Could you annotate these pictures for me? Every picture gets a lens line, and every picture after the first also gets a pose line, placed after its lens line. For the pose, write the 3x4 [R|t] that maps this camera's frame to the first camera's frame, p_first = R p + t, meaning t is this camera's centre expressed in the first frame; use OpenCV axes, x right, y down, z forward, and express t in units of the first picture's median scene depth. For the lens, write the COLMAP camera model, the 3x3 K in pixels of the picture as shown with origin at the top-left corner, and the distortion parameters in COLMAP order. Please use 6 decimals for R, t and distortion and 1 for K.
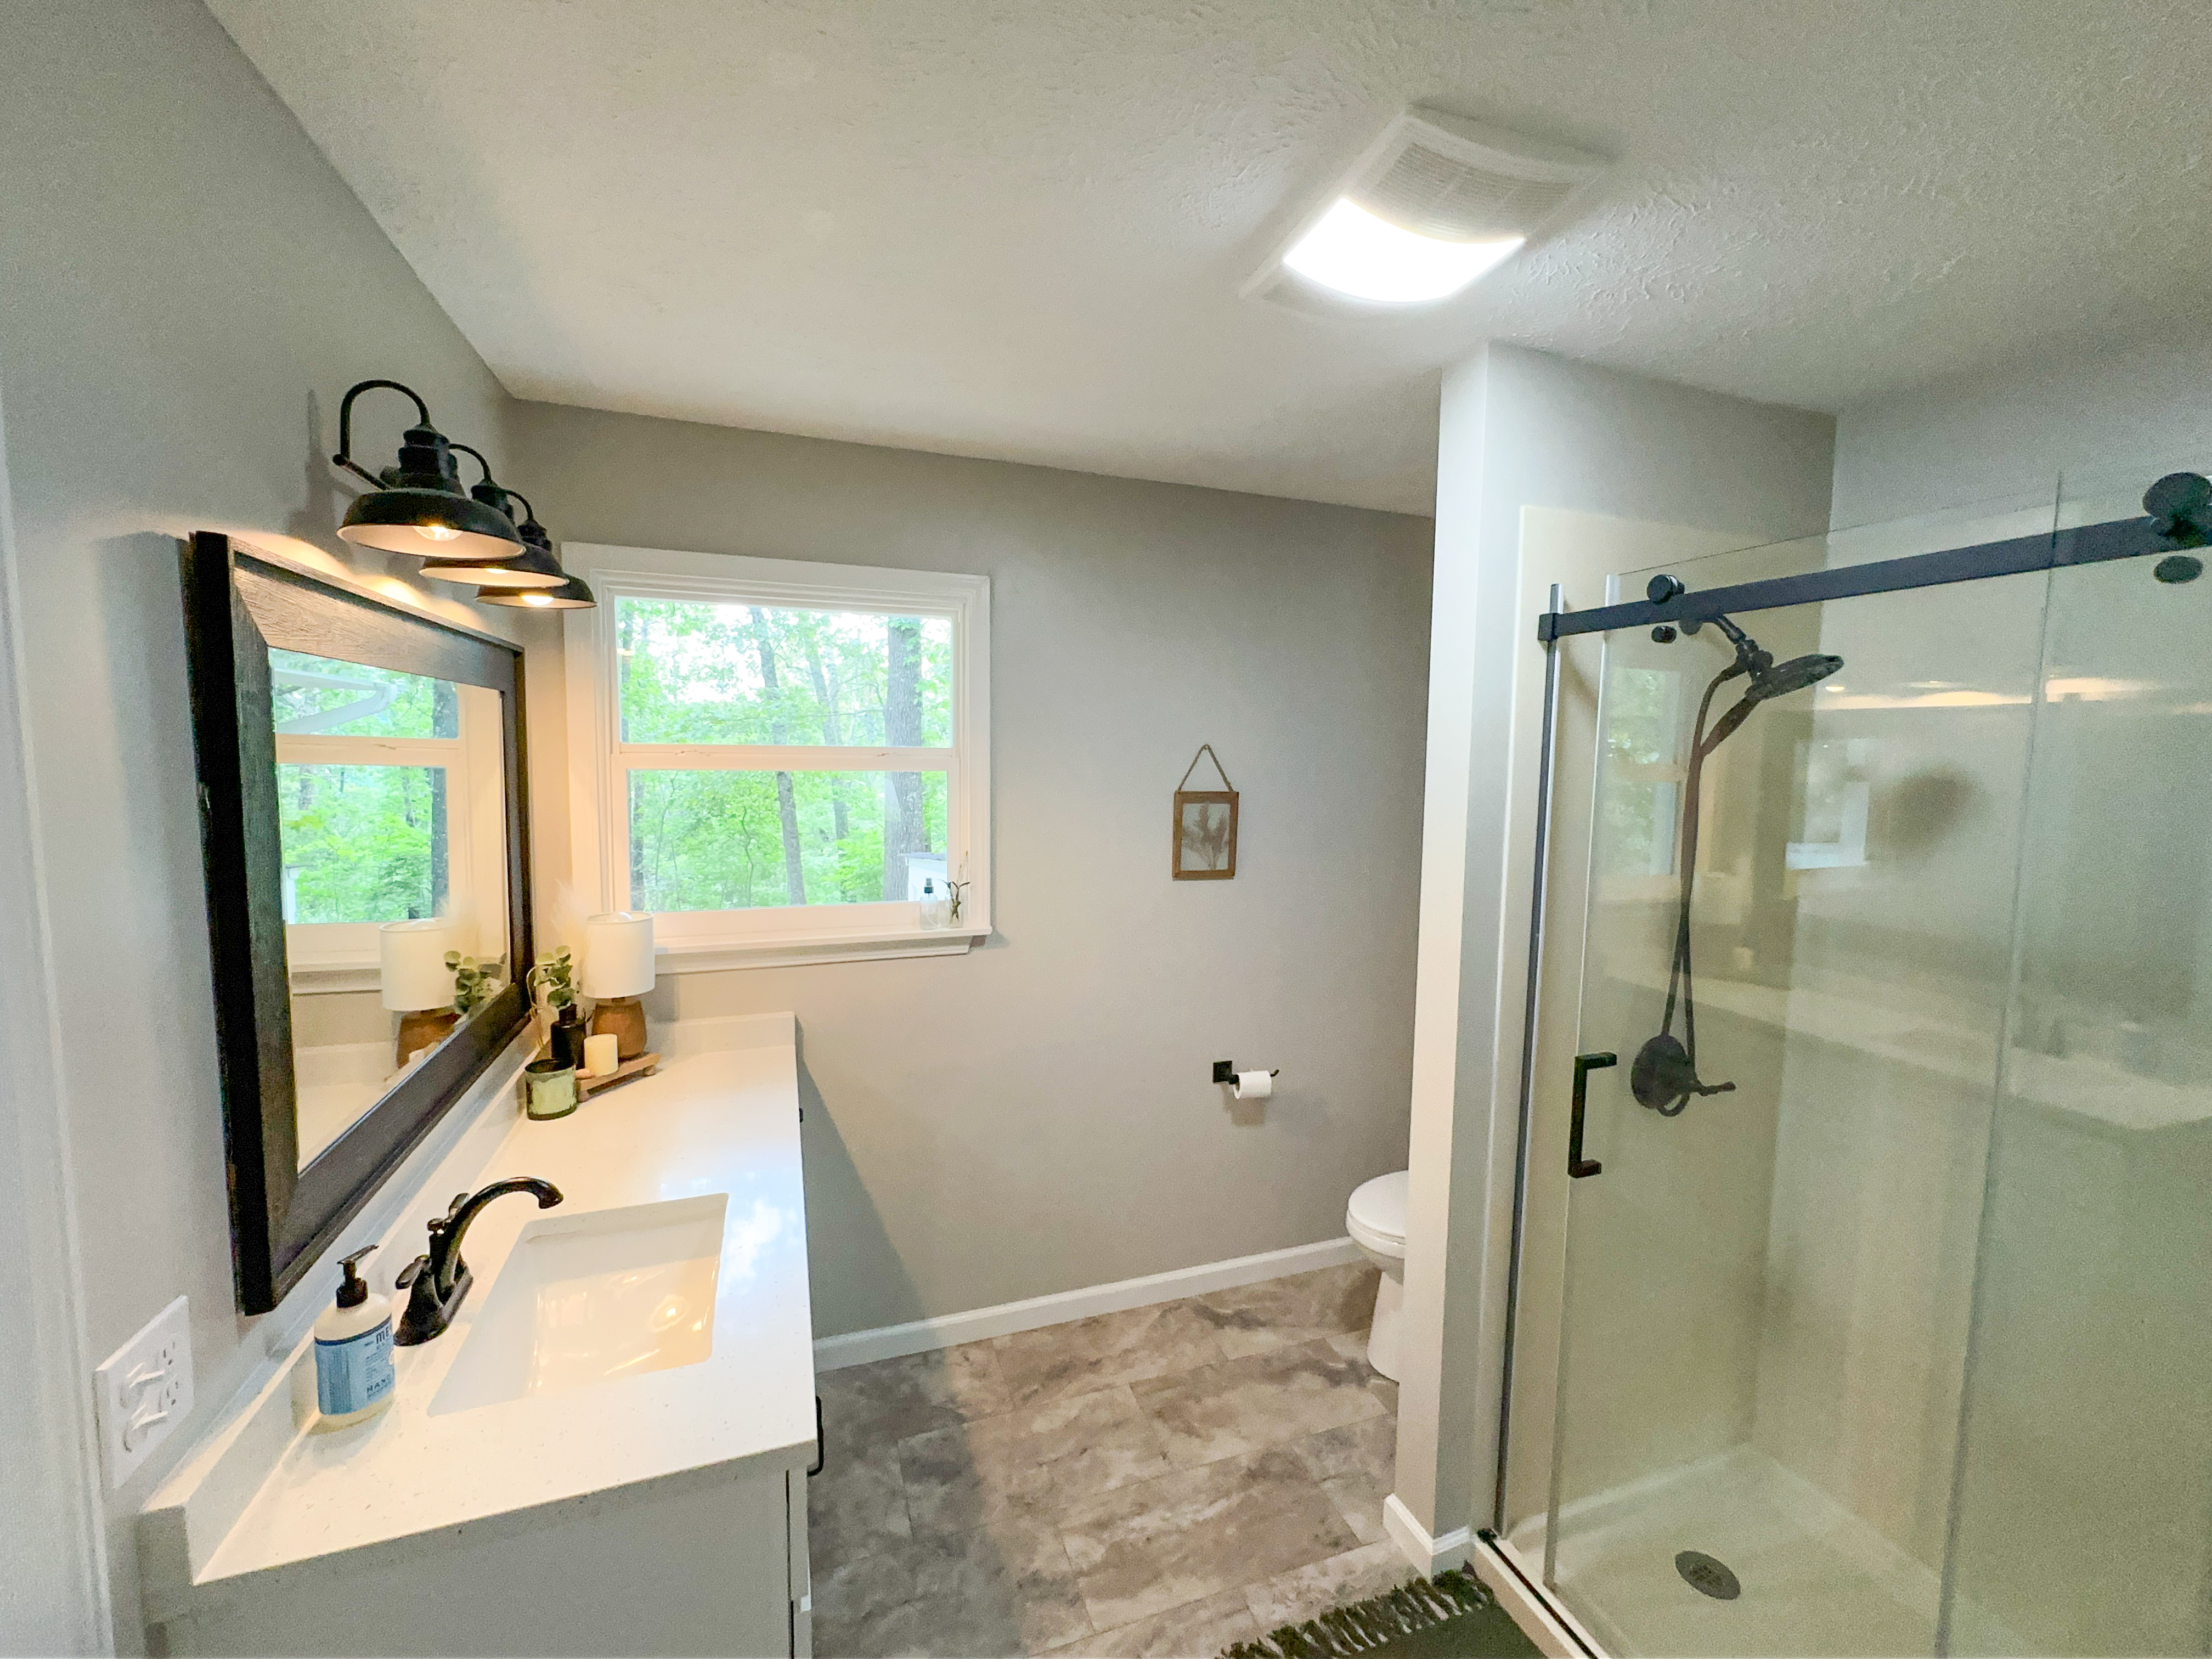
lens RADIAL K [[893.5, 0, 1106.5], [0, 893.5, 826.7], [0, 0, 1]] dist [-0.007236, -0.000013]
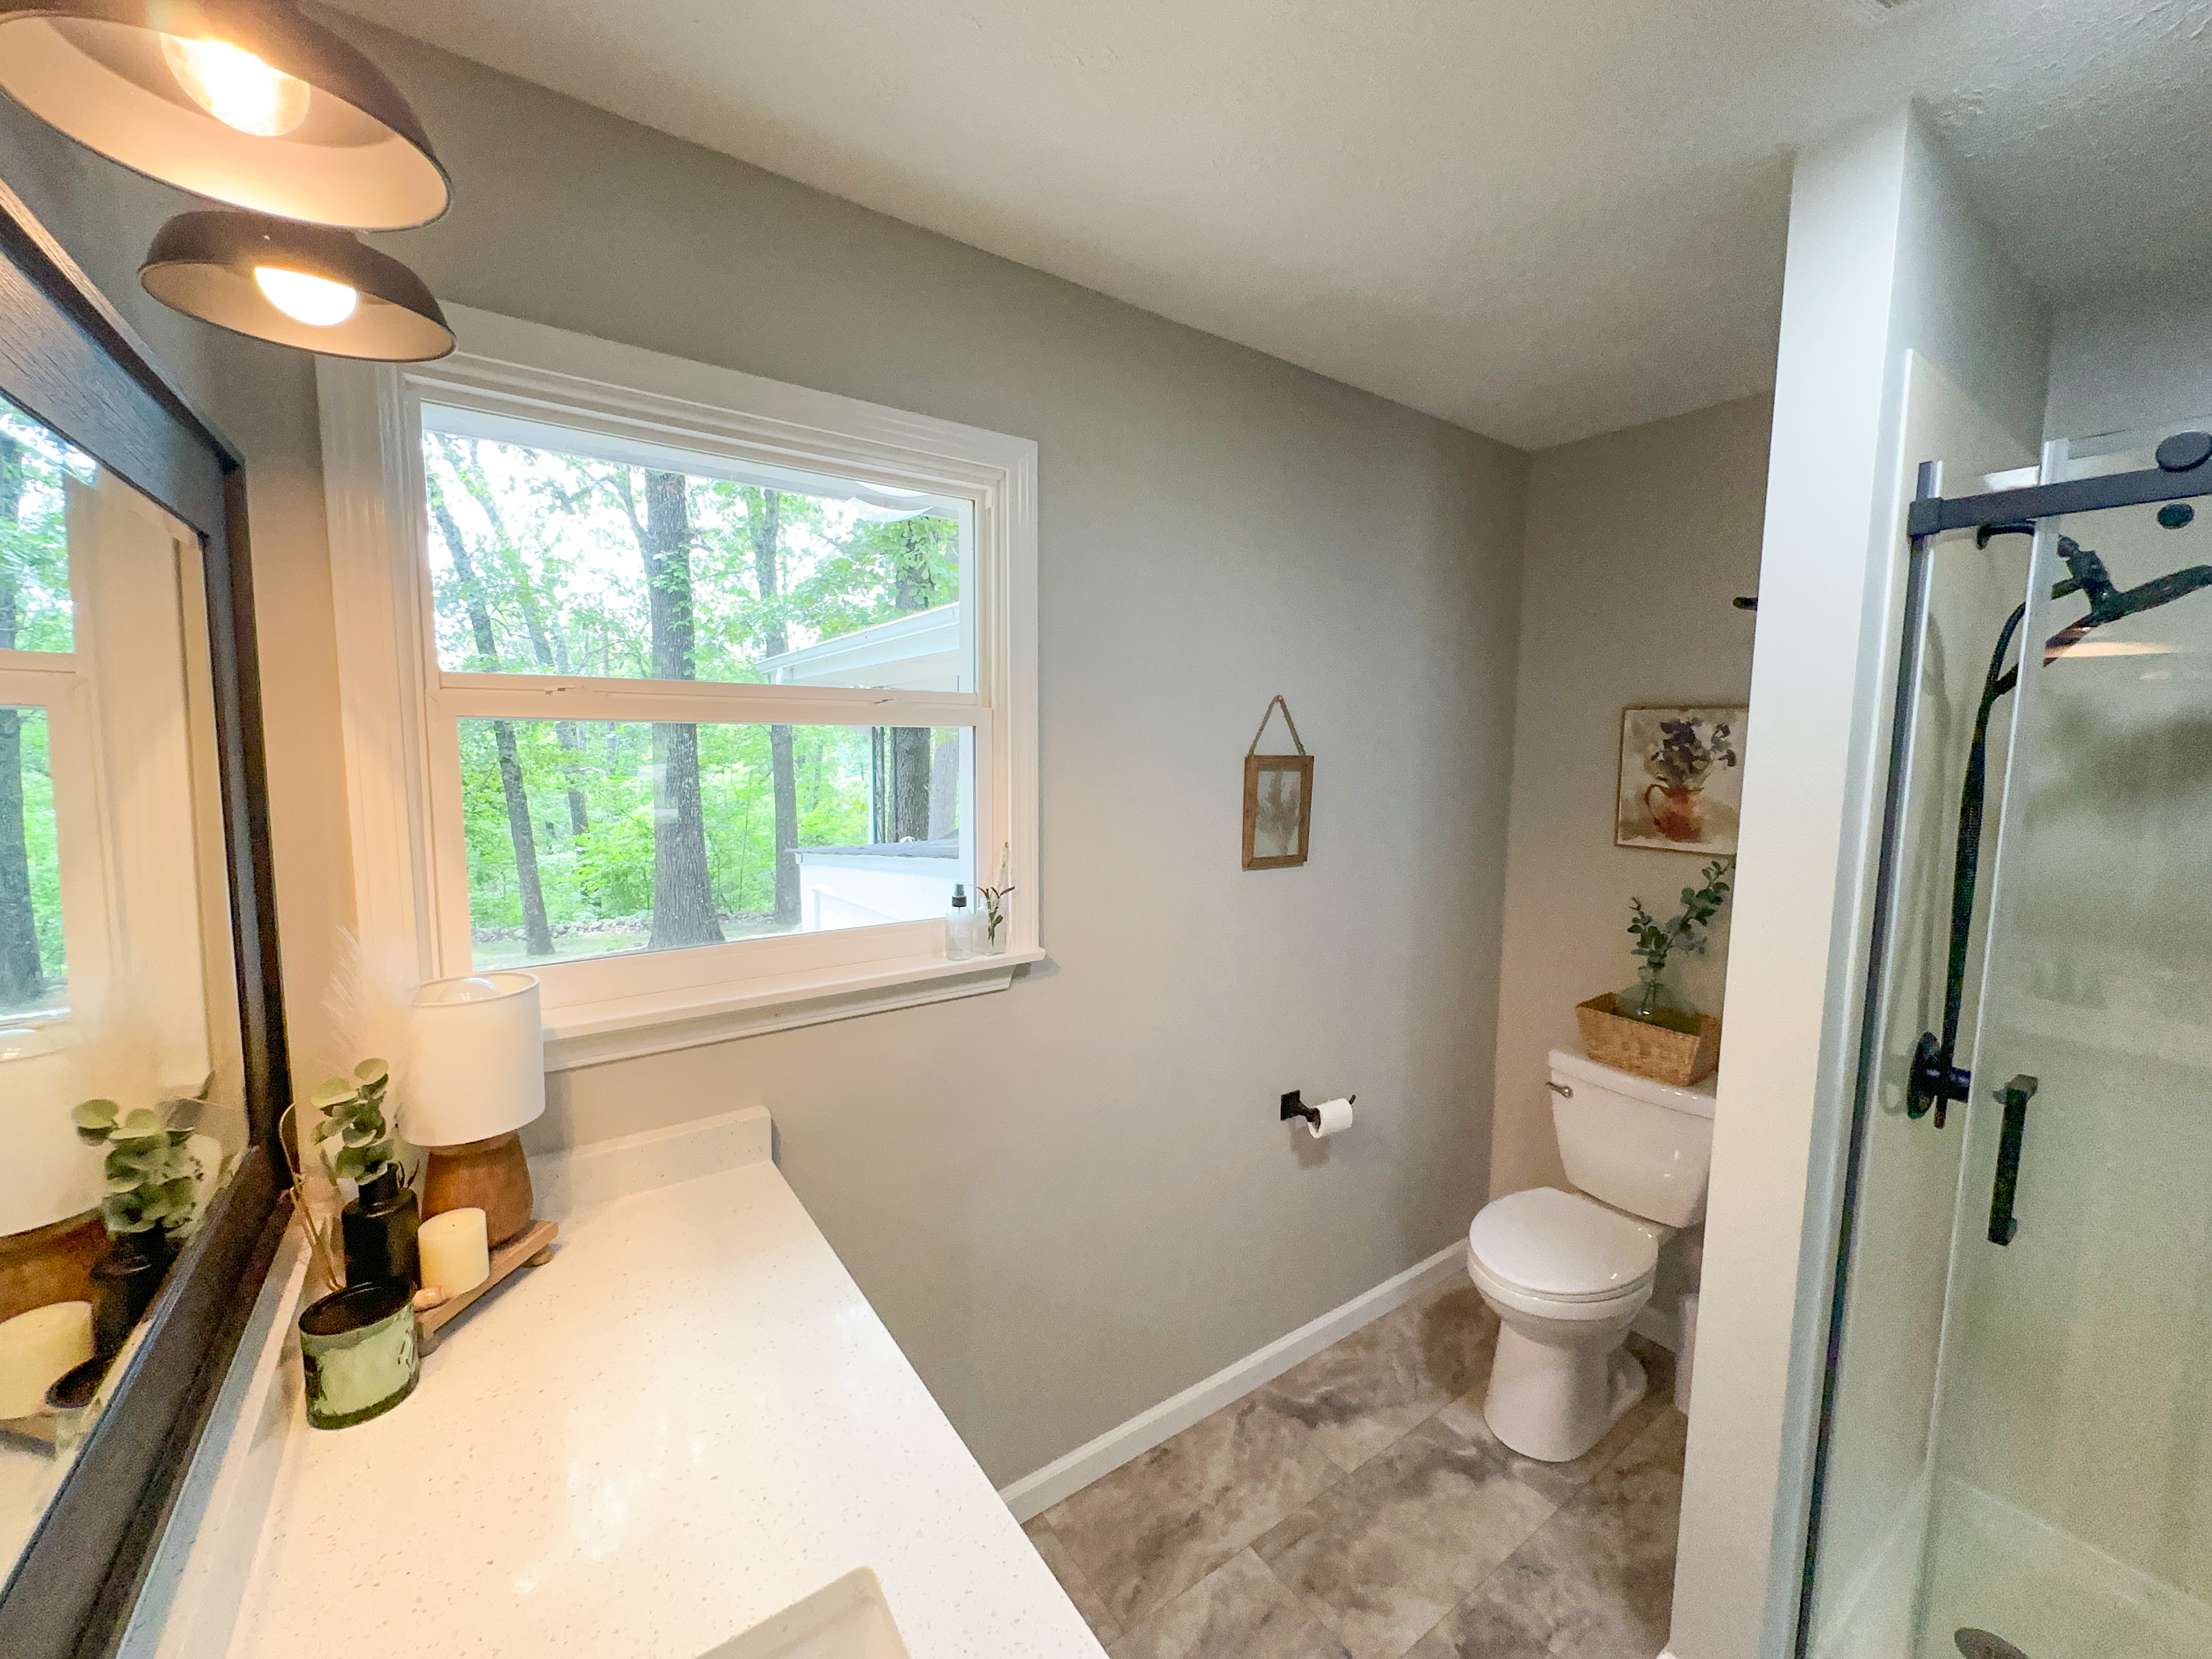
lens RADIAL K [[876.7, 0, 1106.0], [0, 876.7, 829.5], [0, 0, 1]] dist [-0.001241, 0.000131]
pose [[0.964741, -0.031841, 0.261268, -0.262240], [0.025949, 0.999326, 0.025969, 0.001388], [-0.261919, -0.018274, 0.964917, 0.327076]]
